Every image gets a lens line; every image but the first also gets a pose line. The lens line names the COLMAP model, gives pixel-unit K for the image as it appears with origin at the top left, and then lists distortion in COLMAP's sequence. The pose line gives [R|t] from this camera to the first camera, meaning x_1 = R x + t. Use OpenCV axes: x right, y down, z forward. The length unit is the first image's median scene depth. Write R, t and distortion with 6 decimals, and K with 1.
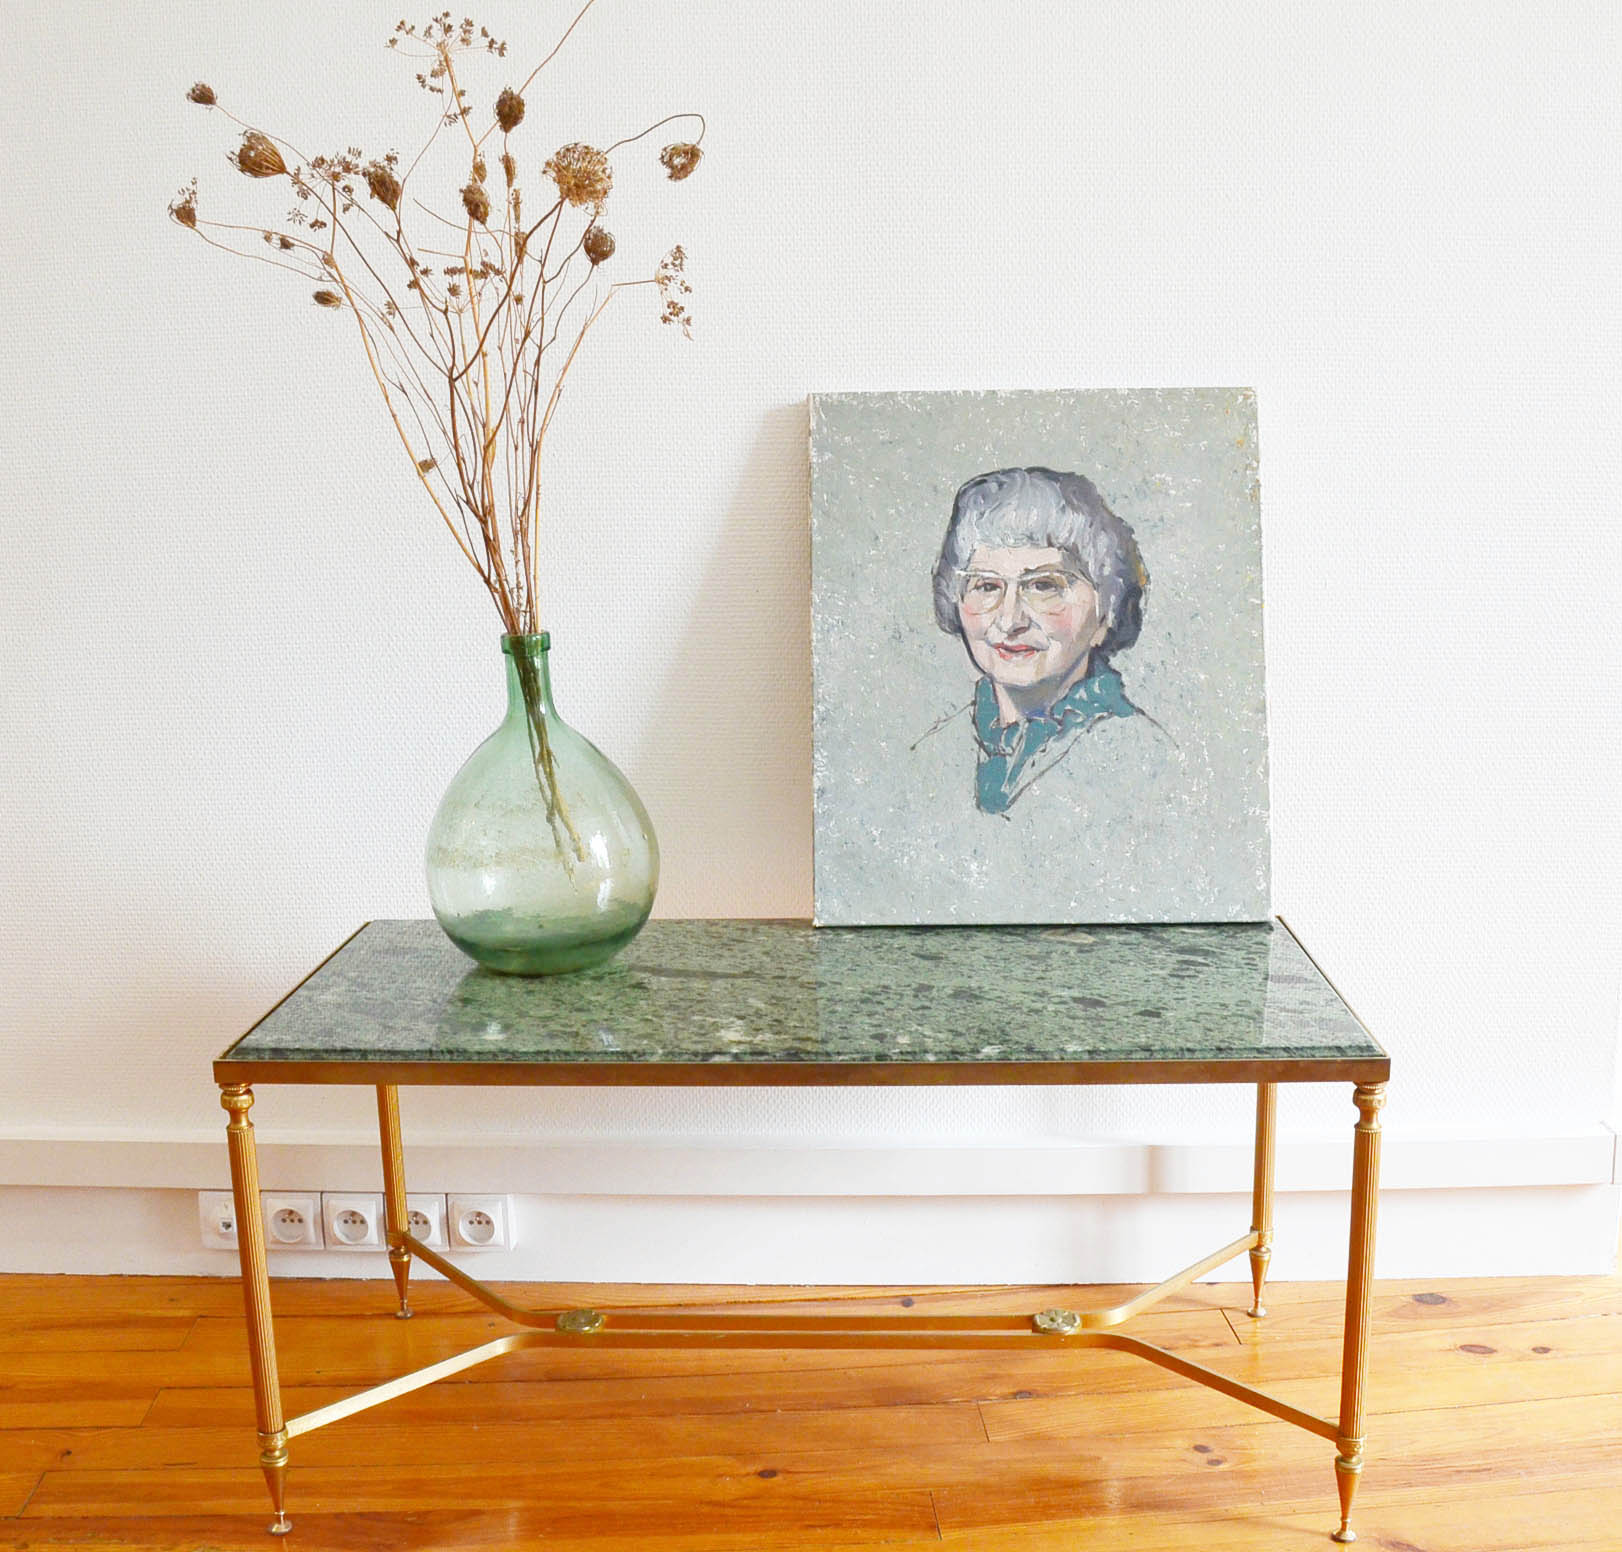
lens RADIAL K [[1732.7, 0, 811.0], [0, 1732.7, 776.0], [0, 0, 1]] dist [-0.123377, 0.011406]
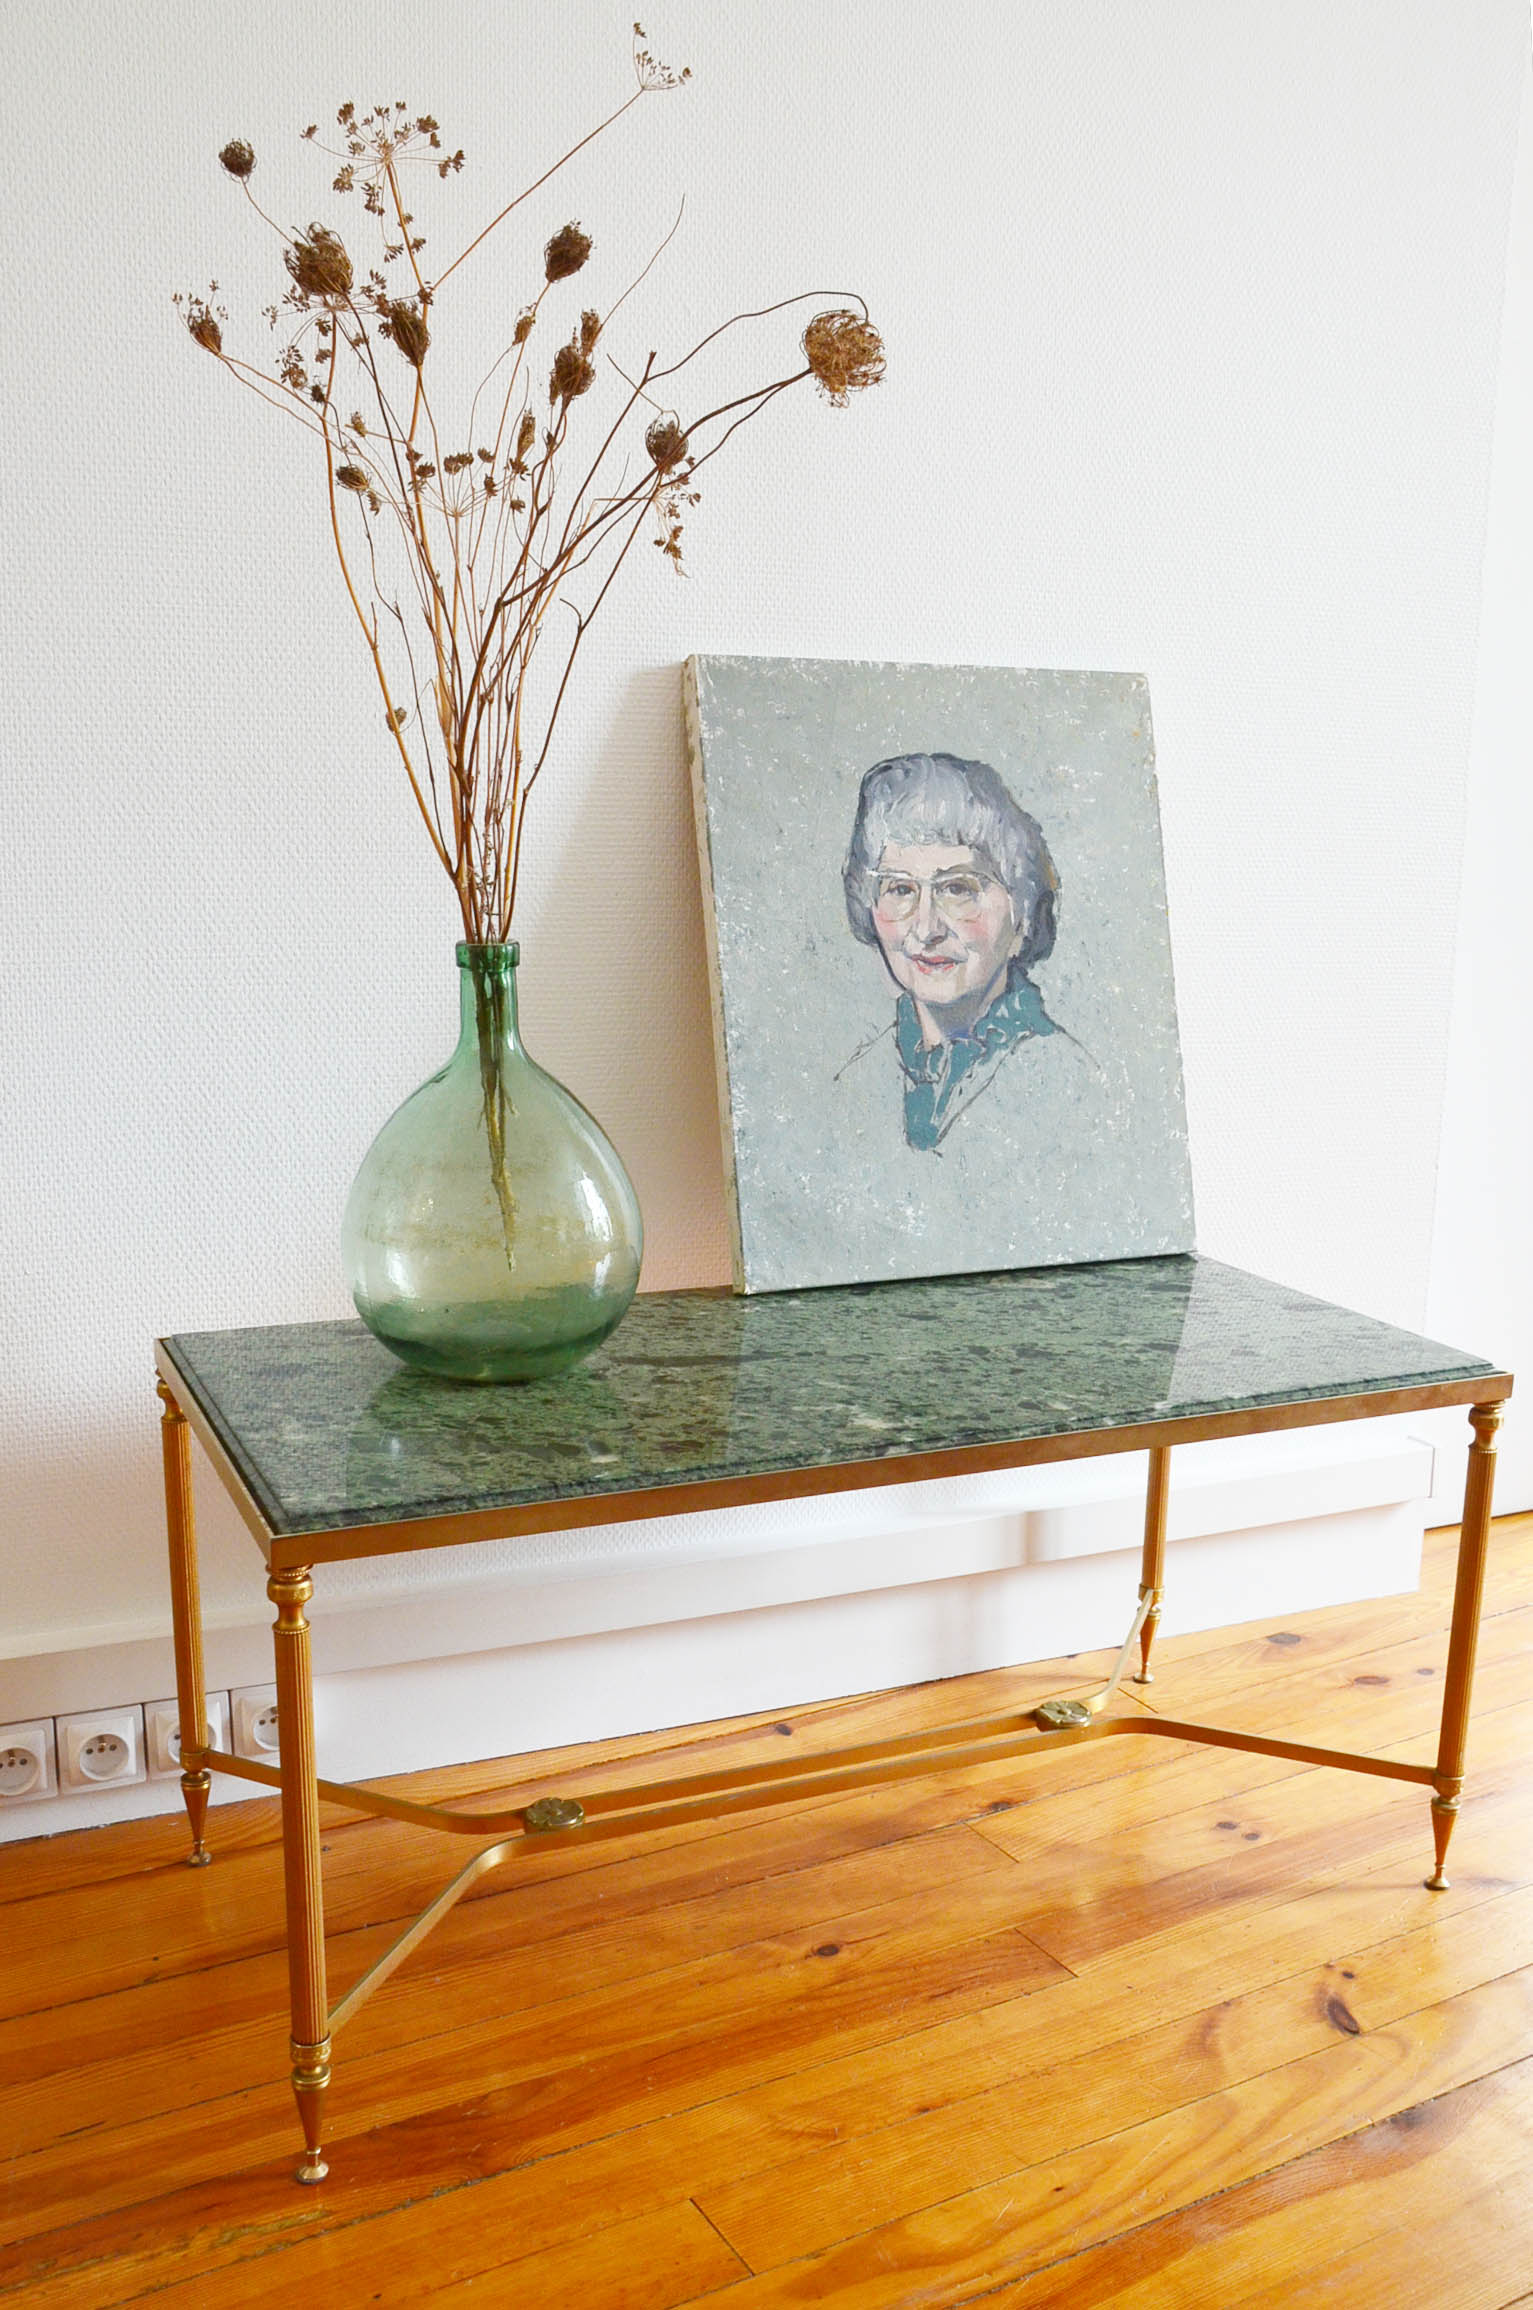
lens RADIAL K [[1980.2, 0, 766.5], [0, 1980.2, 1155.0], [0, 0, 1]] dist [-0.076782, 0.003078]
pose [[0.904719, -0.048400, 0.423251, -0.388879], [0.042478, 0.998823, 0.023419, -0.002418], [-0.423886, -0.003209, 0.905710, 0.128759]]
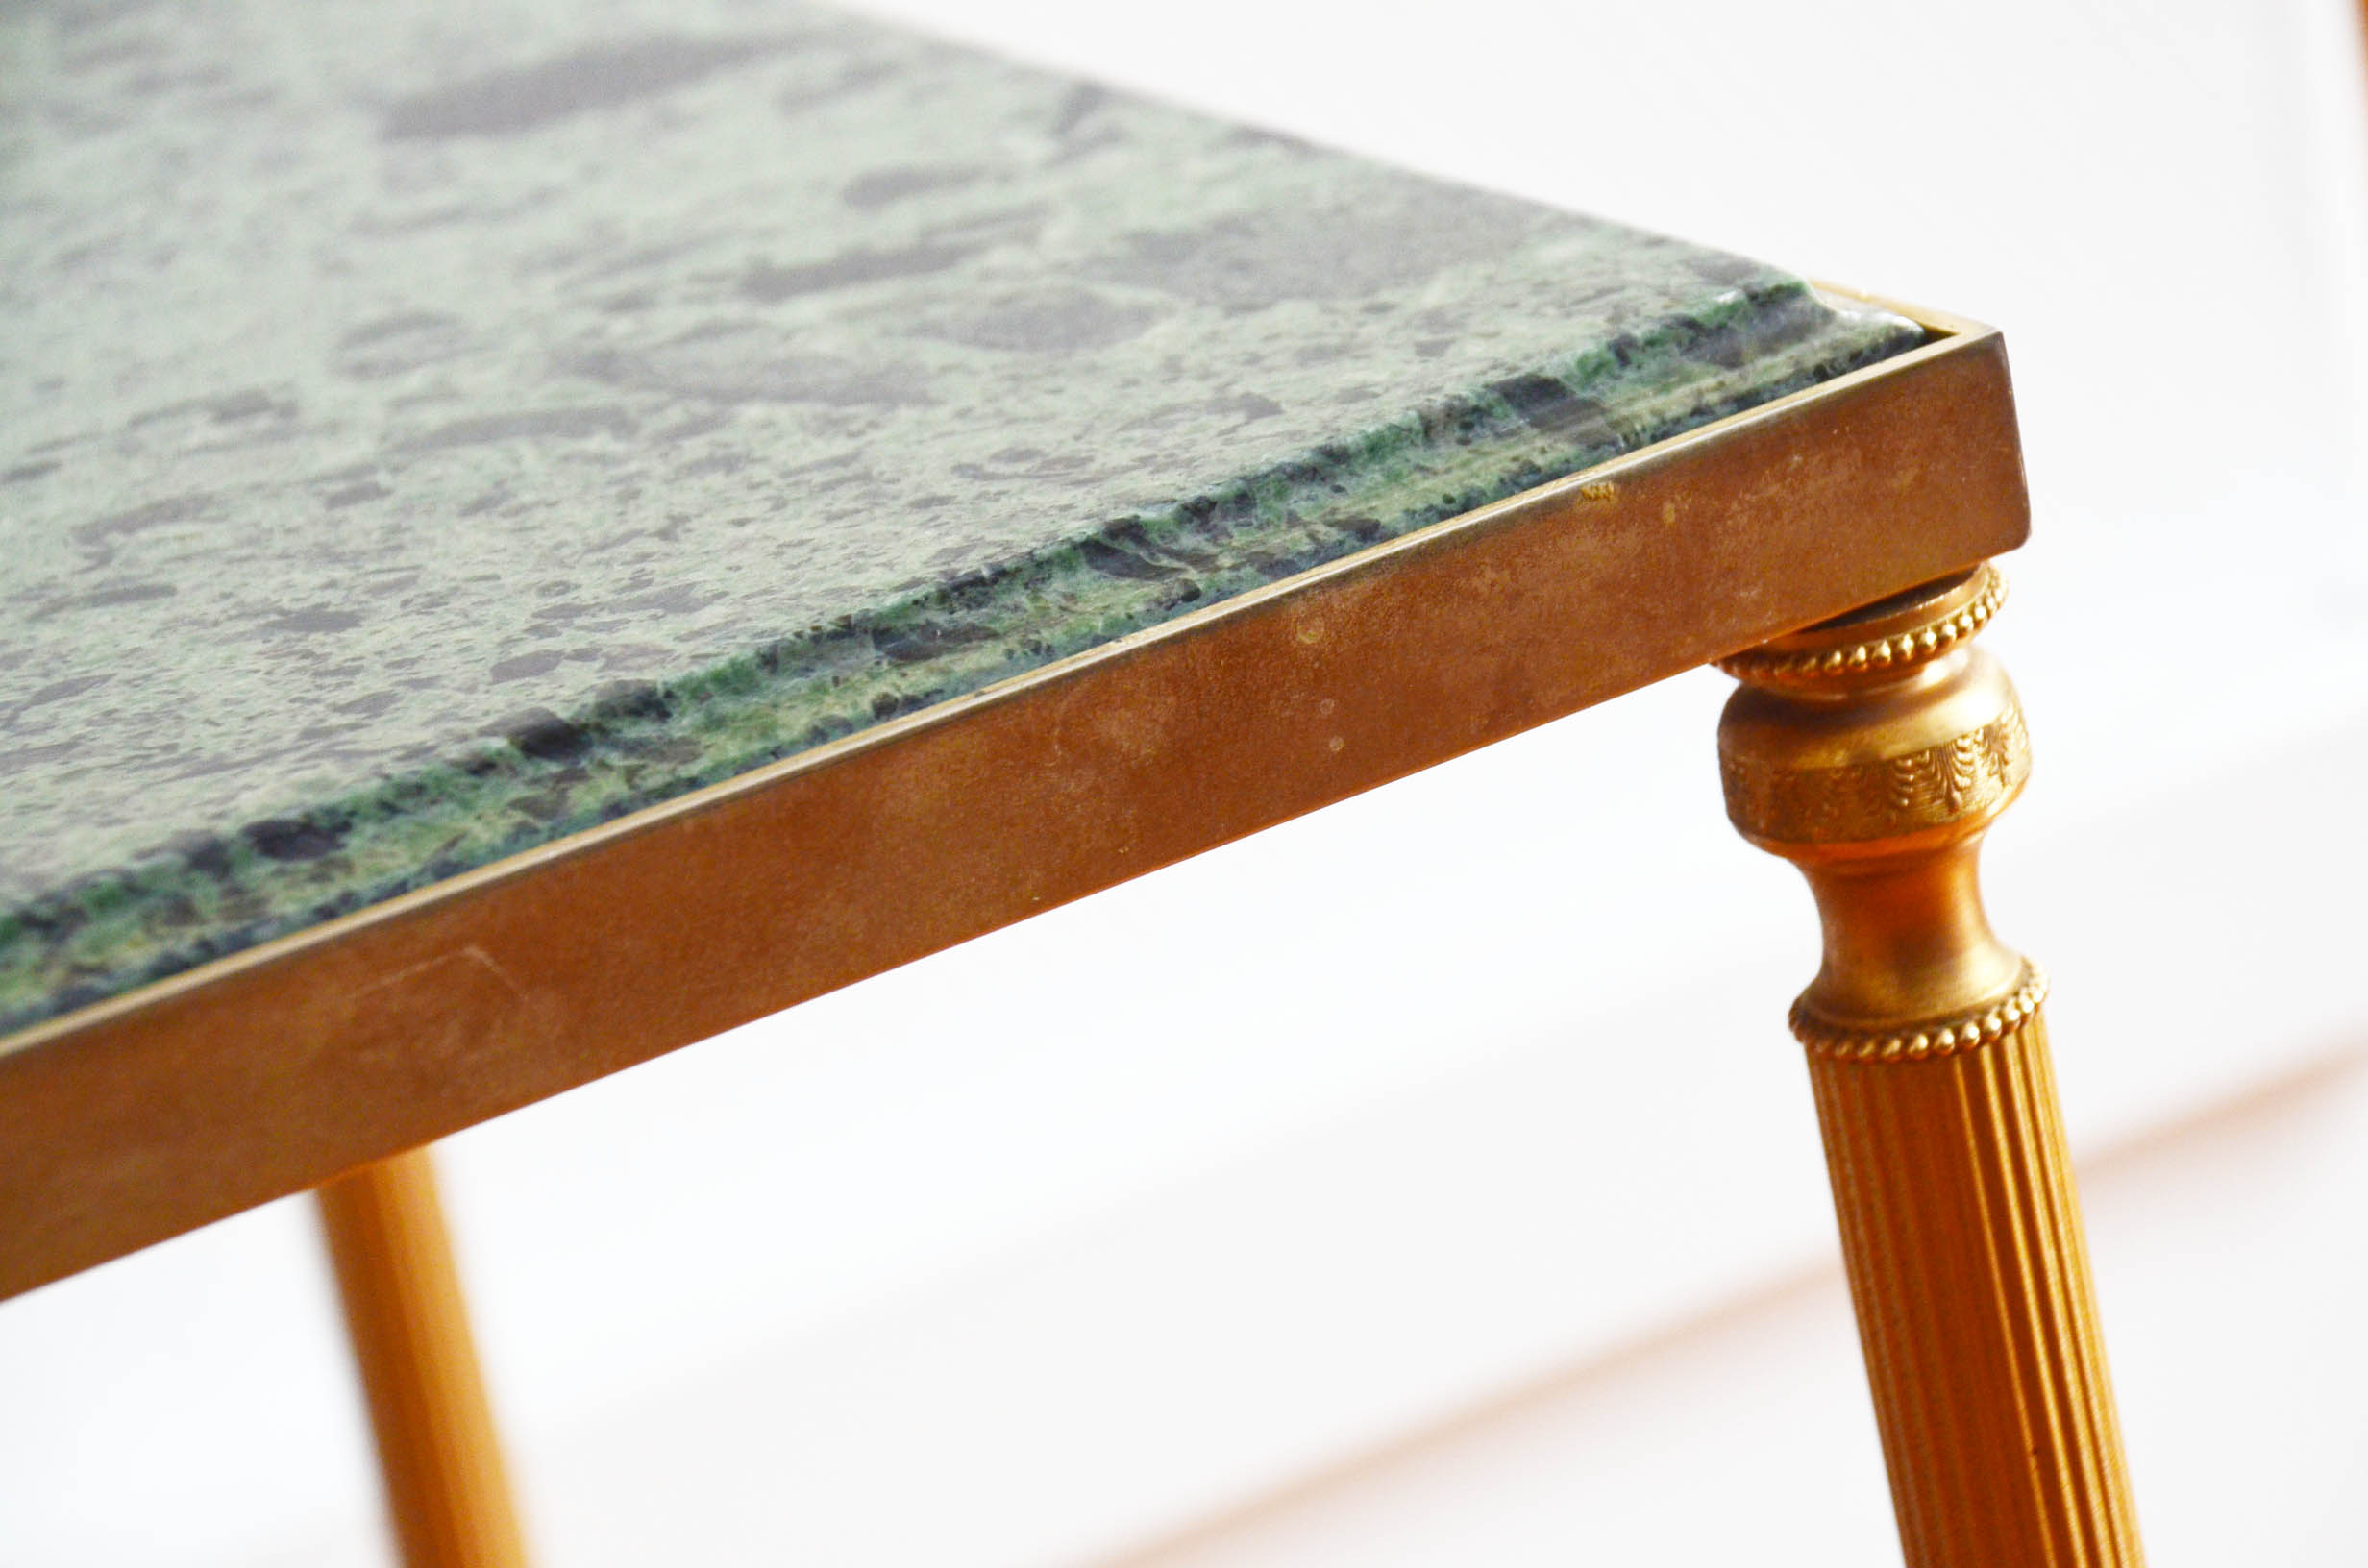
lens RADIAL K [[8284.8, 0, 1184.0], [0, 8284.8, 784.0], [0, 0, 1]] dist [1.188248, 0.583356]
pose [[0.837108, -0.313133, 0.448551, 0.033694], [0.257217, 0.948974, 0.182448, 0.061472], [-0.482794, -0.037353, 0.874937, 0.417029]]
